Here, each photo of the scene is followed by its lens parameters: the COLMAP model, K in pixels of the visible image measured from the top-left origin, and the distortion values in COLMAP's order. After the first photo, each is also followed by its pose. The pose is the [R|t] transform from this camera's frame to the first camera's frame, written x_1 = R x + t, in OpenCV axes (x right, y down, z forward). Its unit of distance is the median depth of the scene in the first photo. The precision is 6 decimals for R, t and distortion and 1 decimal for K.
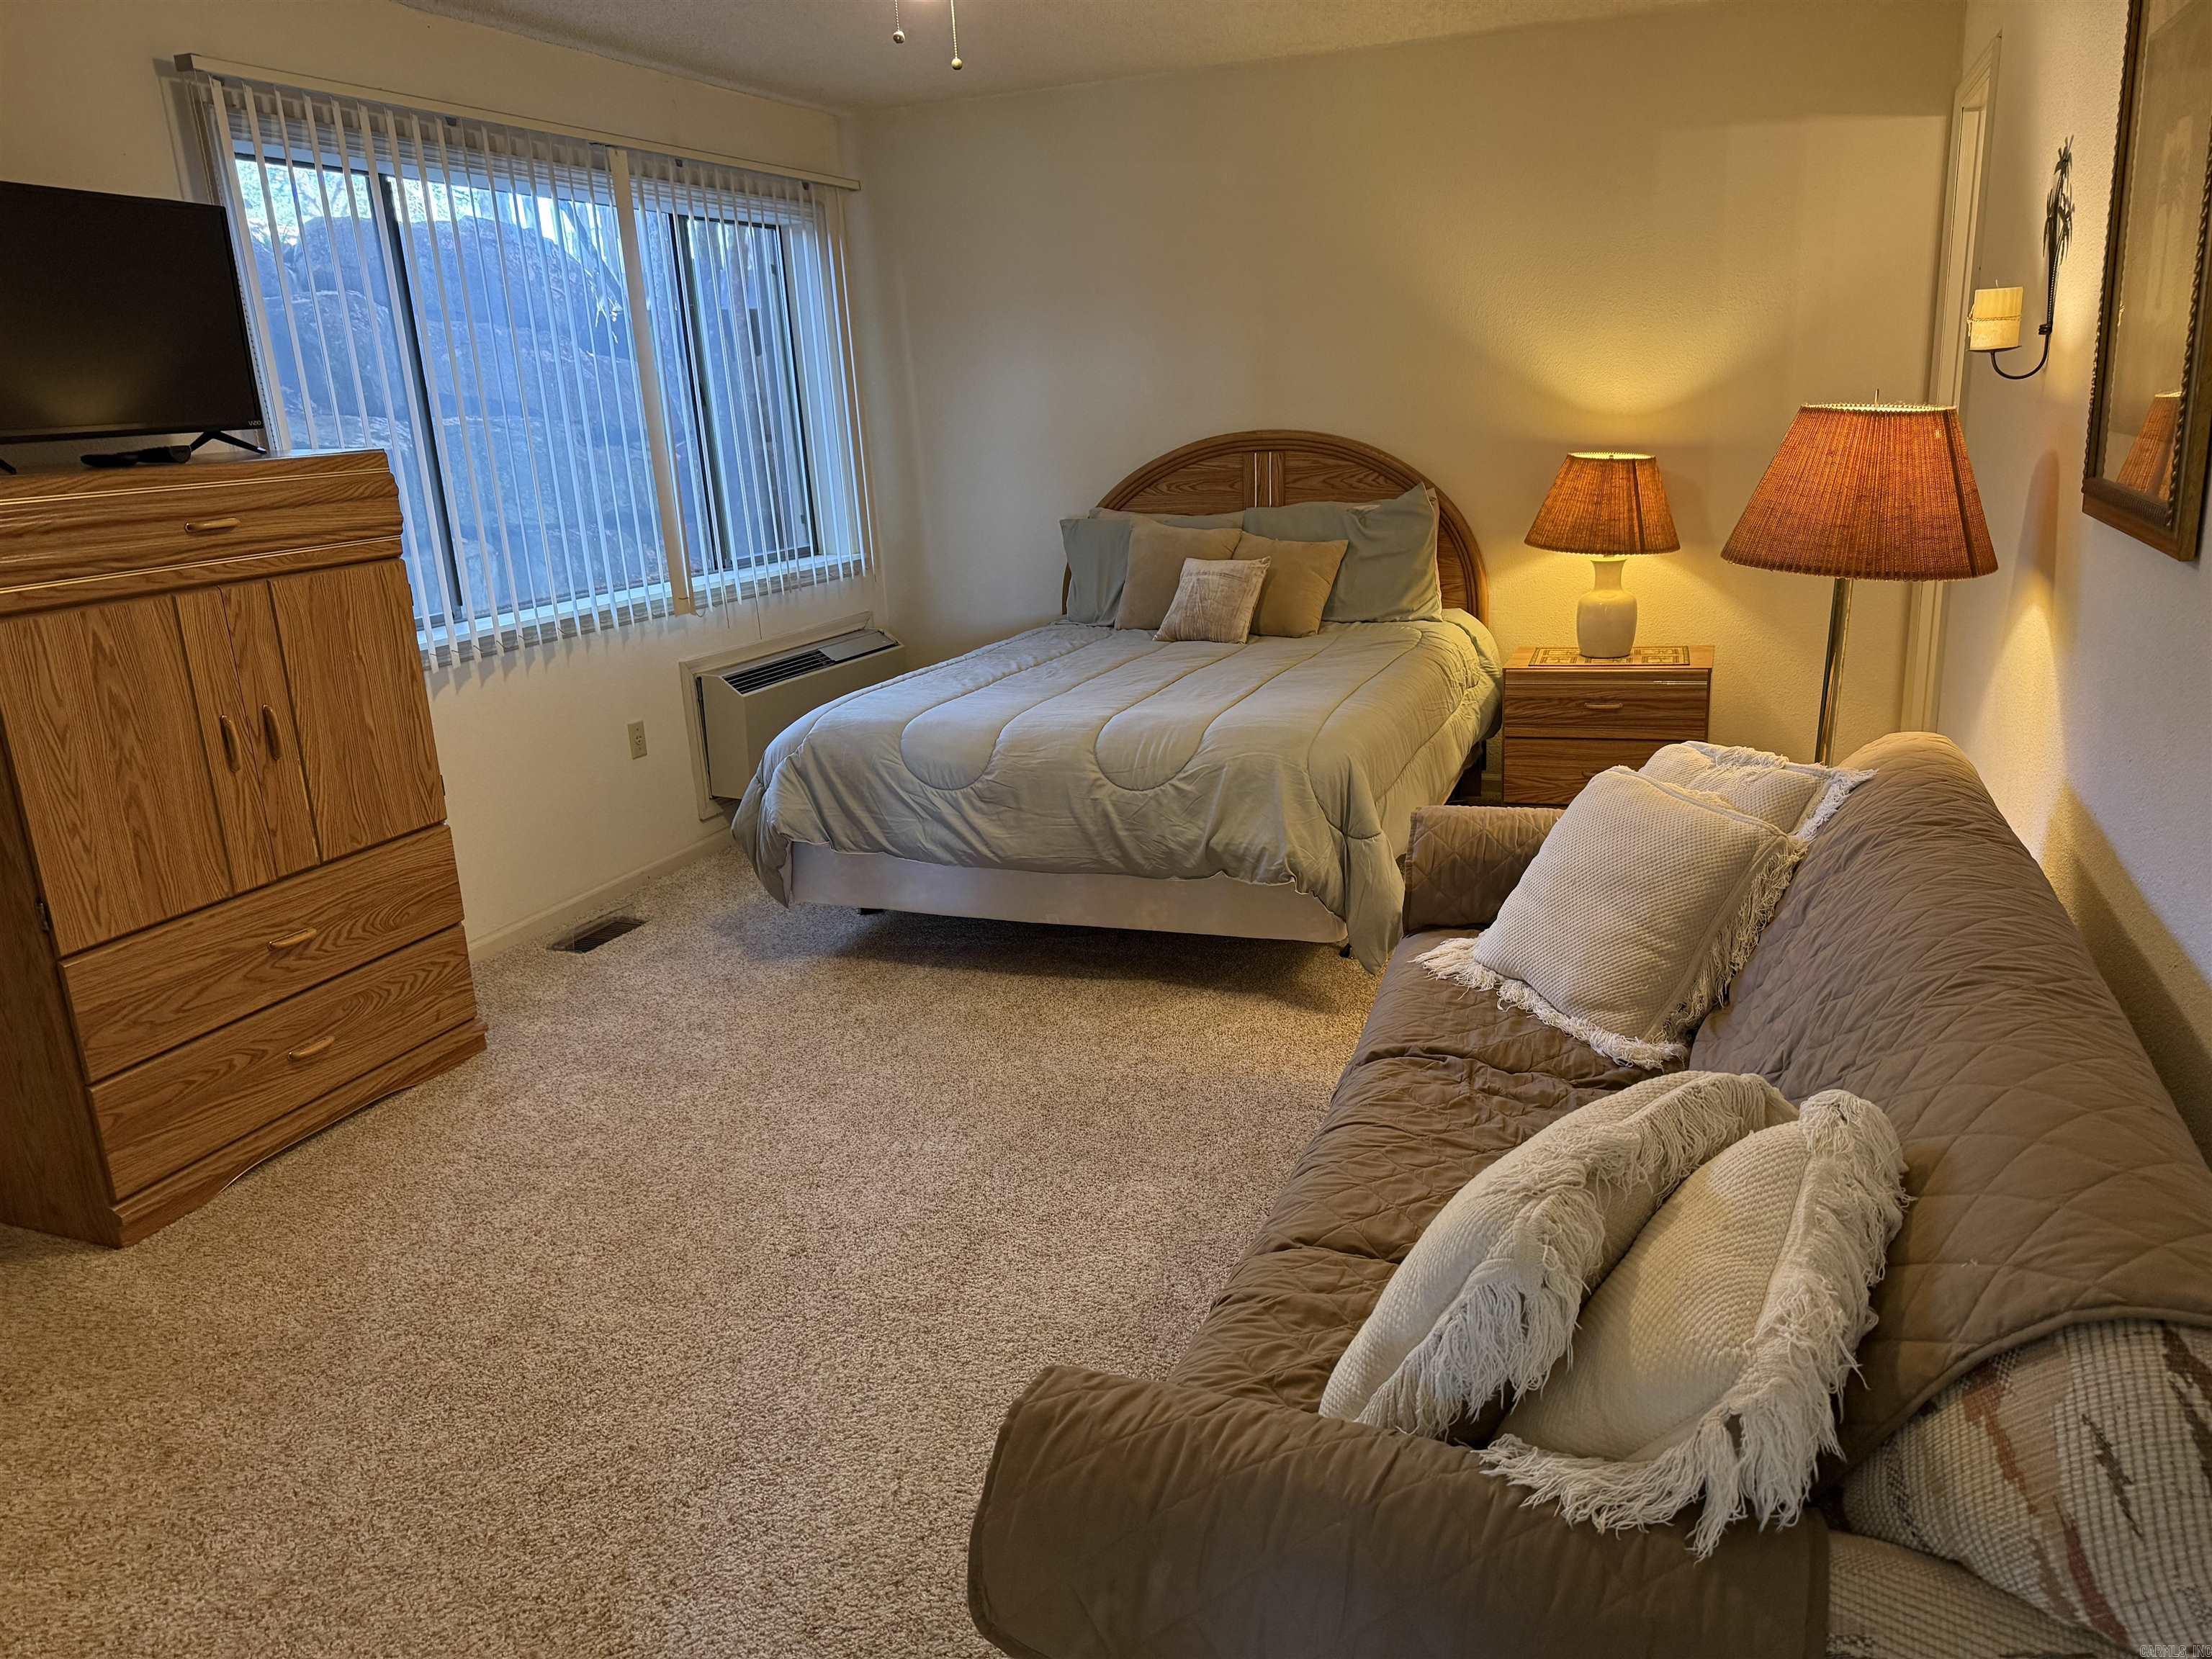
lens RADIAL K [[1561.8, 0, 1090.9], [0, 1561.8, 846.9], [0, 0, 1]] dist [0.112165, -0.174667]
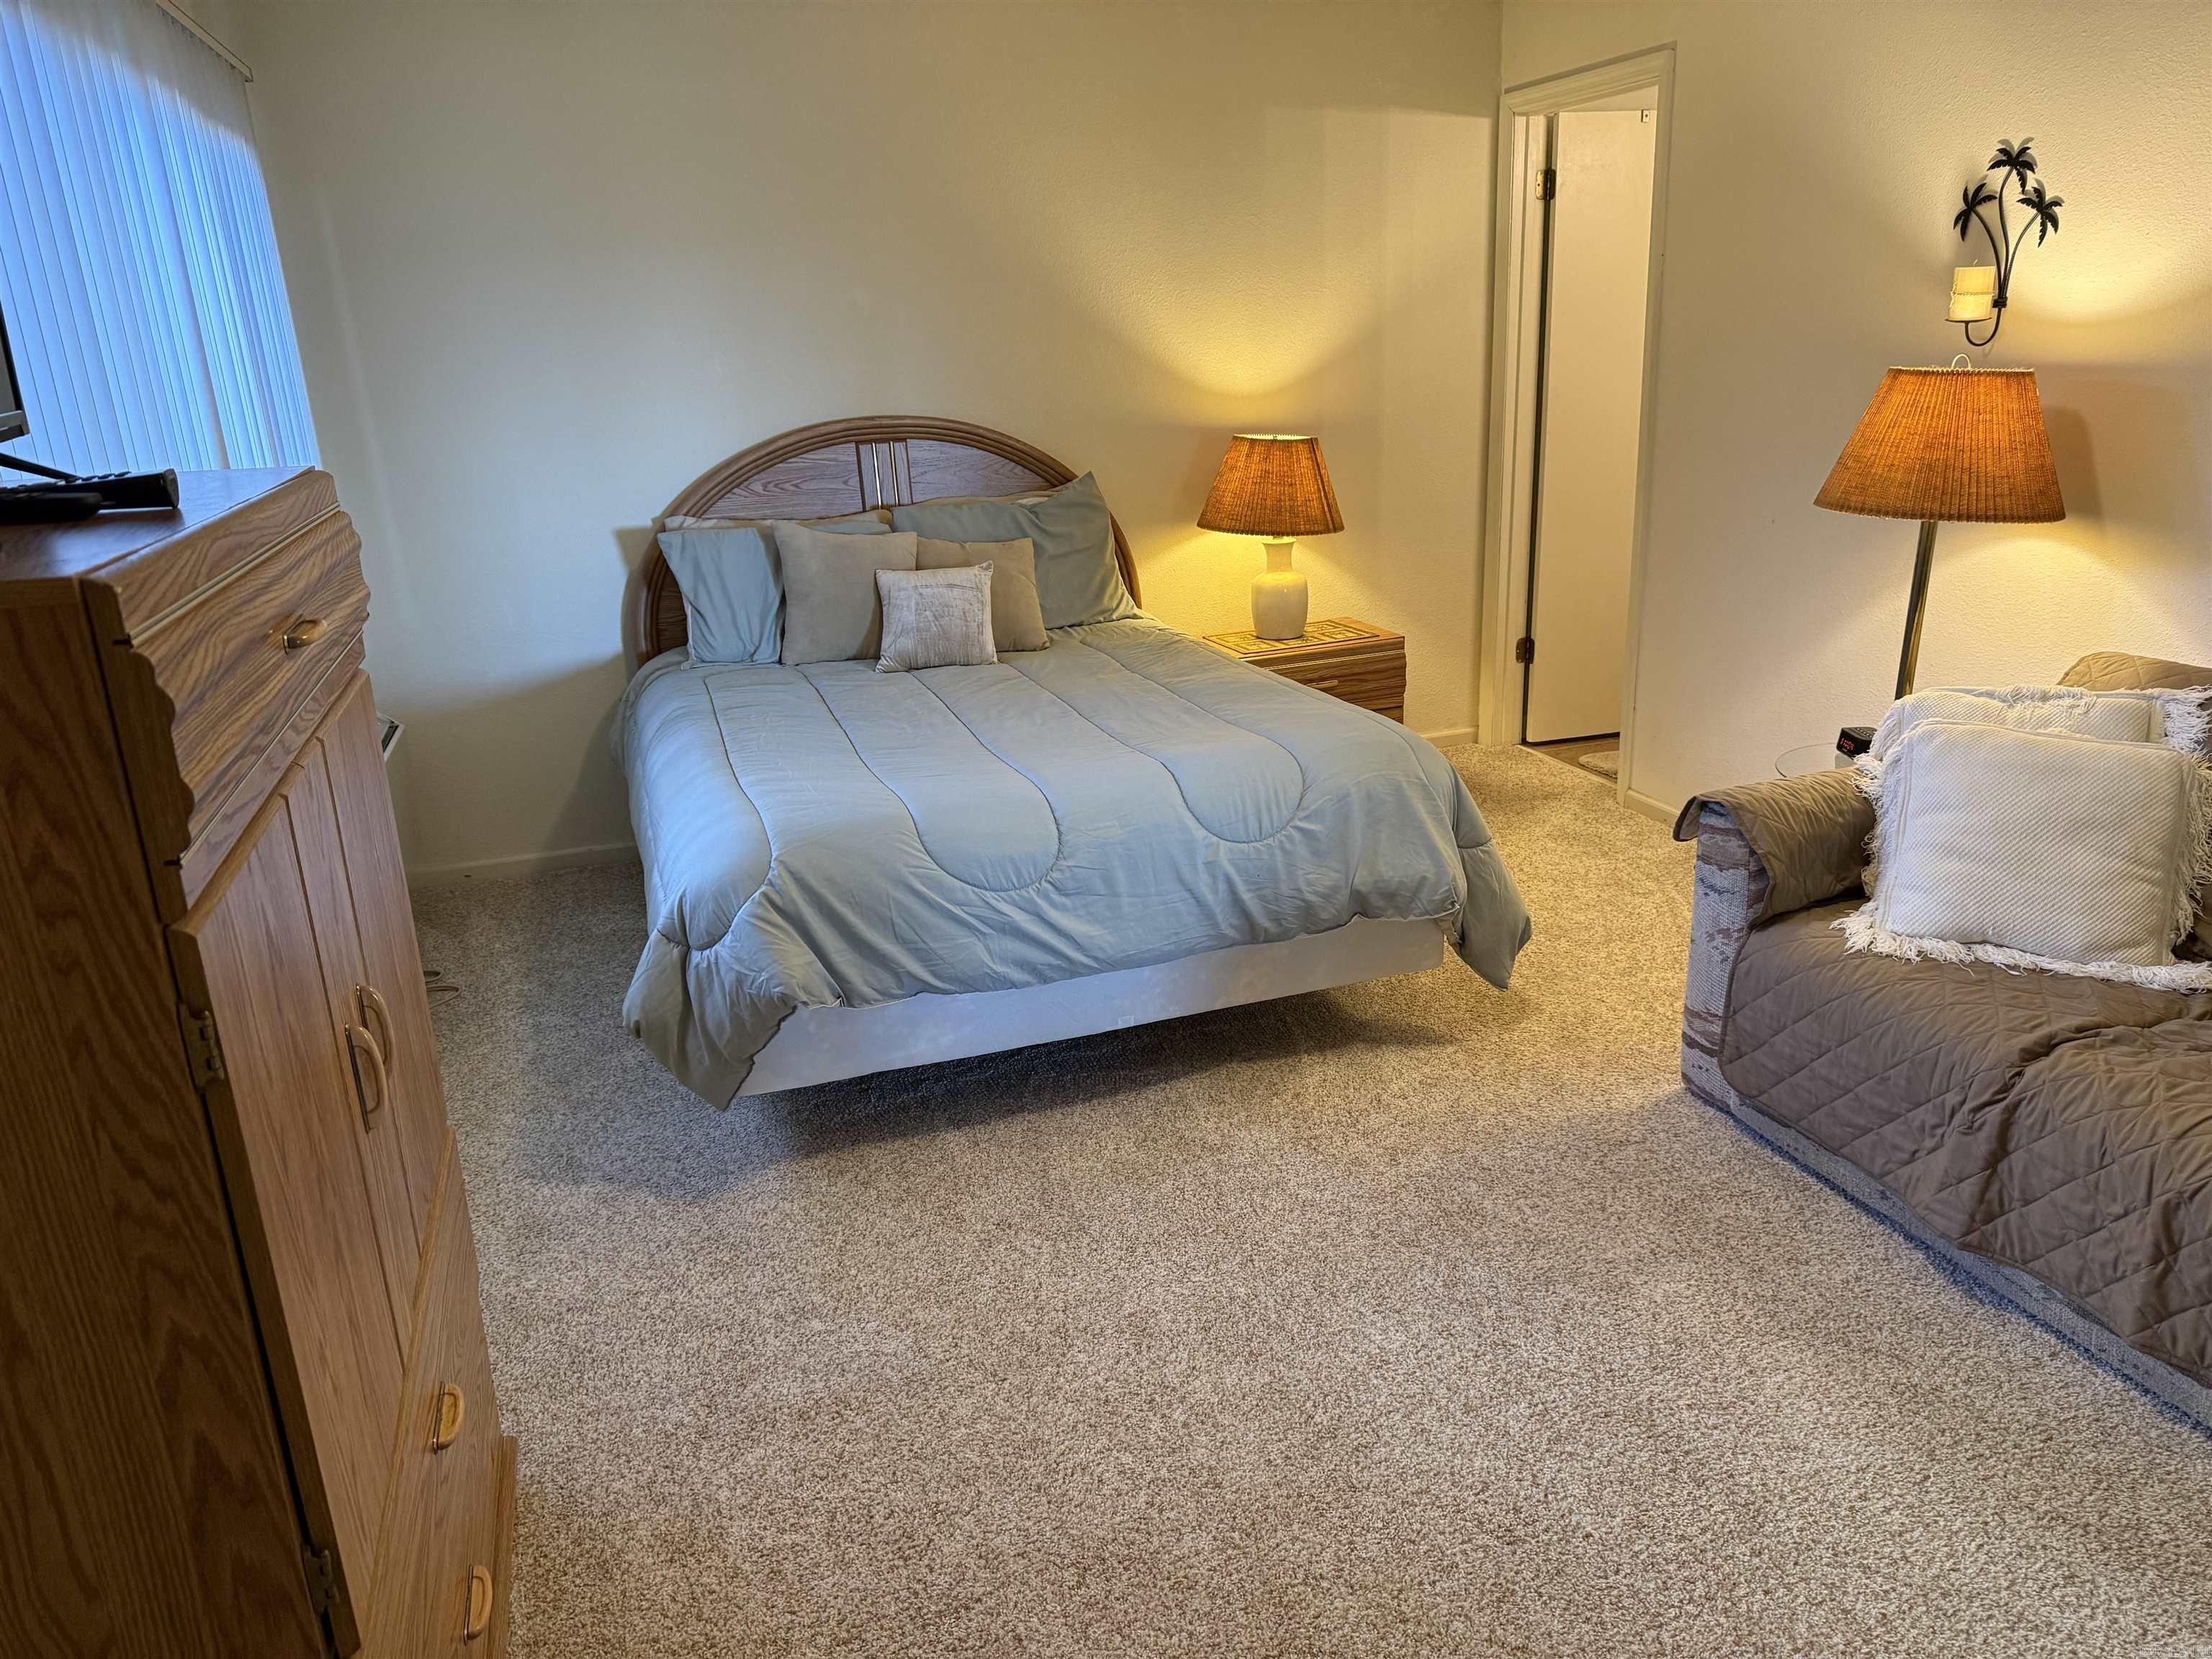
lens RADIAL K [[1561.8, 0, 1090.9], [0, 1561.8, 846.9], [0, 0, 1]] dist [0.112165, -0.174667]
pose [[0.763779, -0.185496, 0.618250, -0.516506], [0.185620, 0.980478, 0.064863, -0.097167], [-0.618212, 0.065219, 0.783301, 0.380089]]
